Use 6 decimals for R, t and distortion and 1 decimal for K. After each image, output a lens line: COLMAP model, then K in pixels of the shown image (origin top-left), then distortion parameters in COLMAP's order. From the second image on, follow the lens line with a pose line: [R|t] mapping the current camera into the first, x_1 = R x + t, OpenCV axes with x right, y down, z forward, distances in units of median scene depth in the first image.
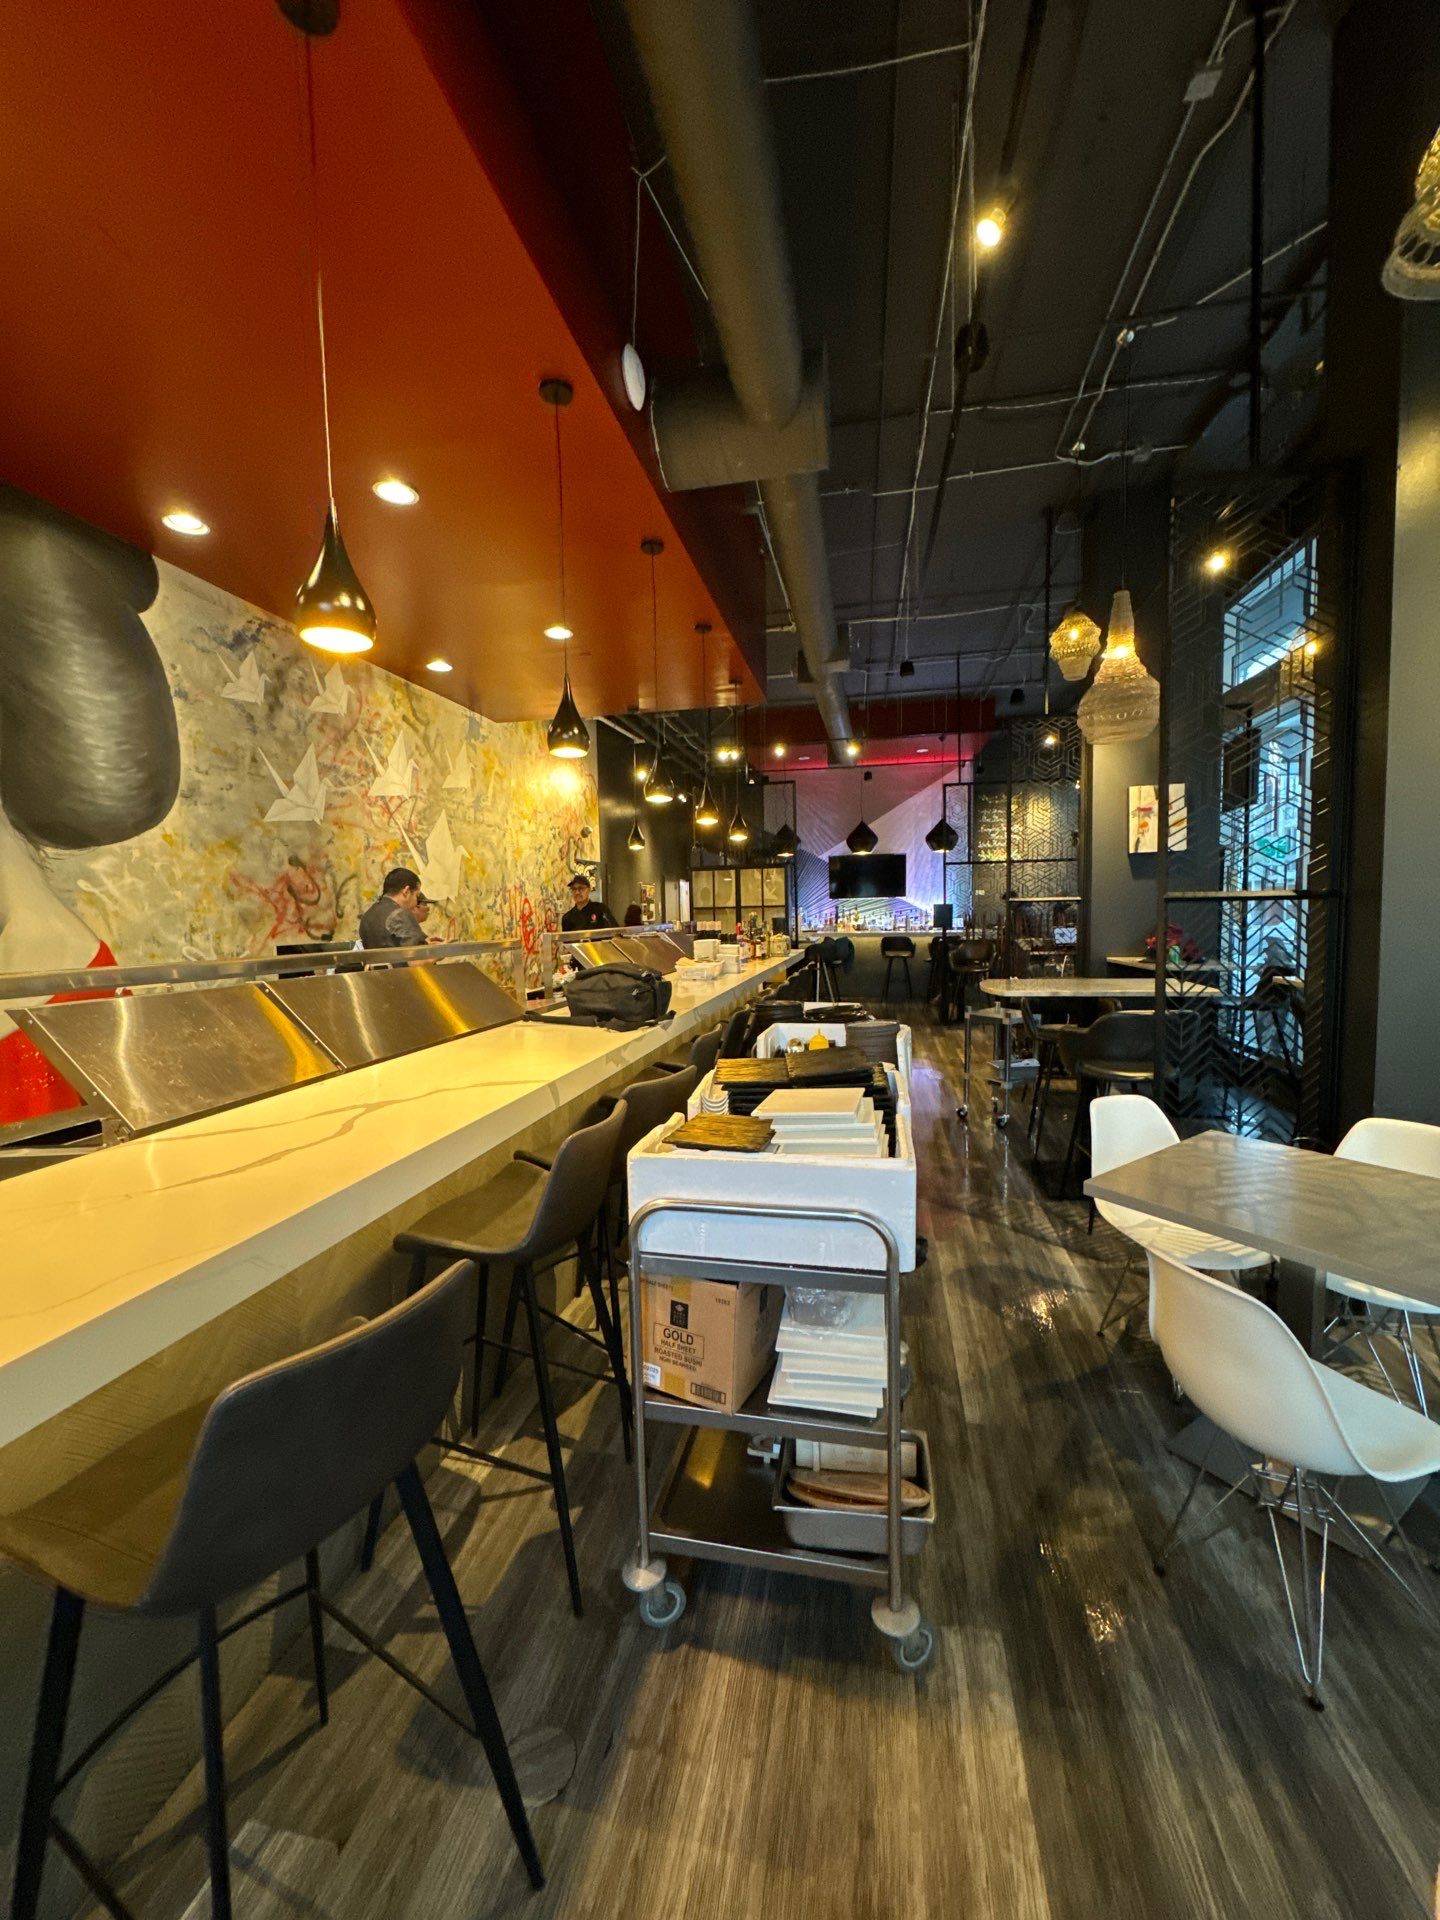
lens RADIAL K [[762.5, 0, 720.0], [0, 762.5, 960.0], [0, 0, 1]] dist [-0.000461, 0.000009]
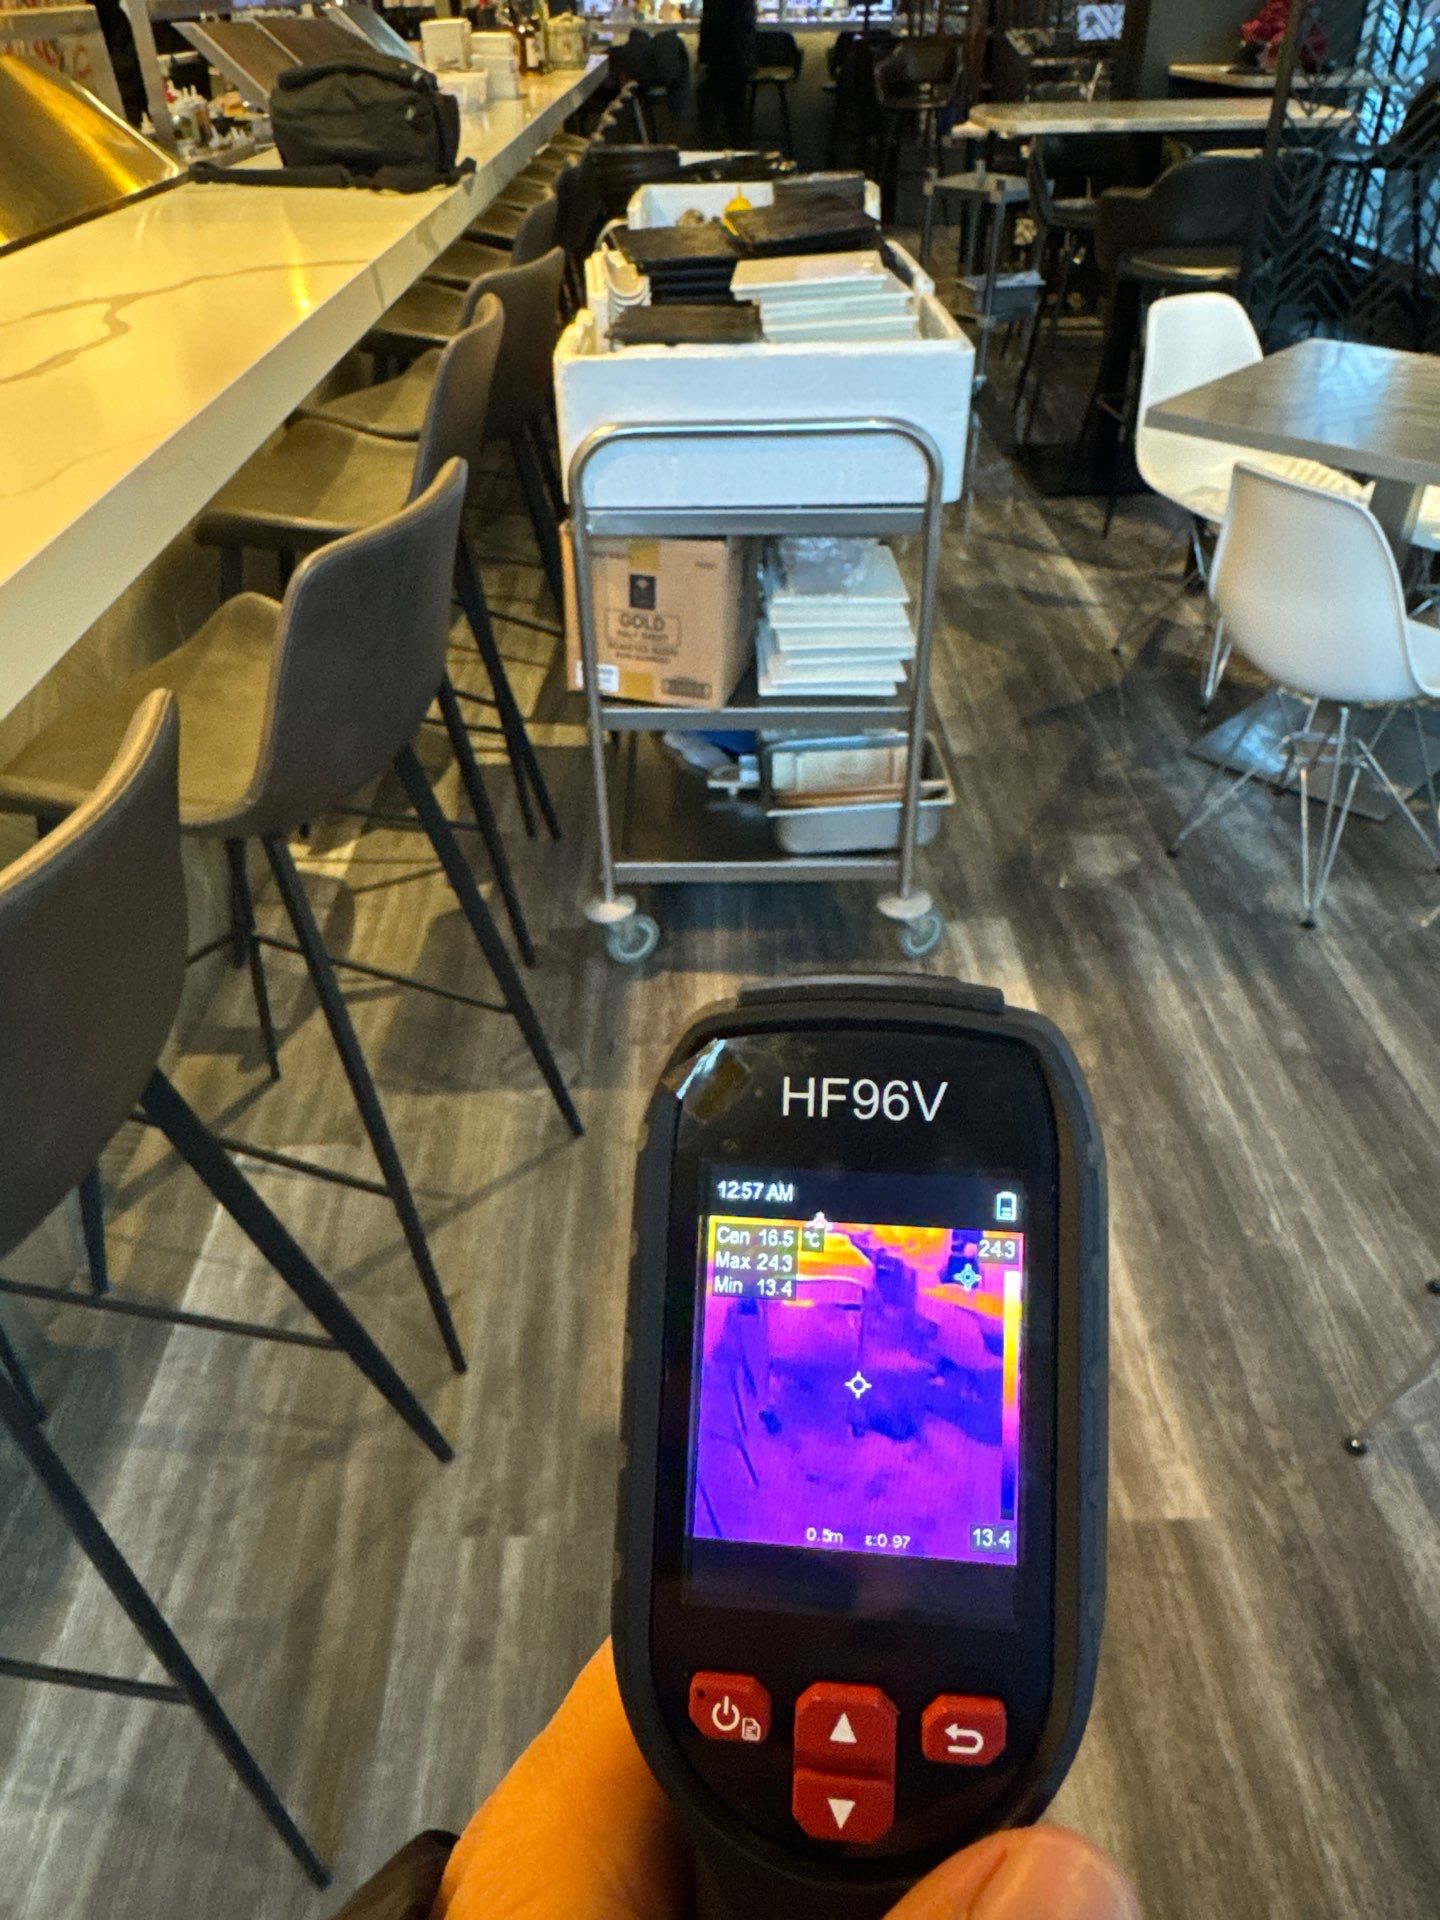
lens RADIAL K [[1361.9, 0, 723.7], [0, 1361.9, 975.4], [0, 0, 1]] dist [0.000656, -0.001691]
pose [[0.975272, -0.128485, 0.179820, -0.216717], [0.011583, 0.842240, 0.538978, 0.058038], [-0.220703, -0.523567, 0.822902, -0.241268]]
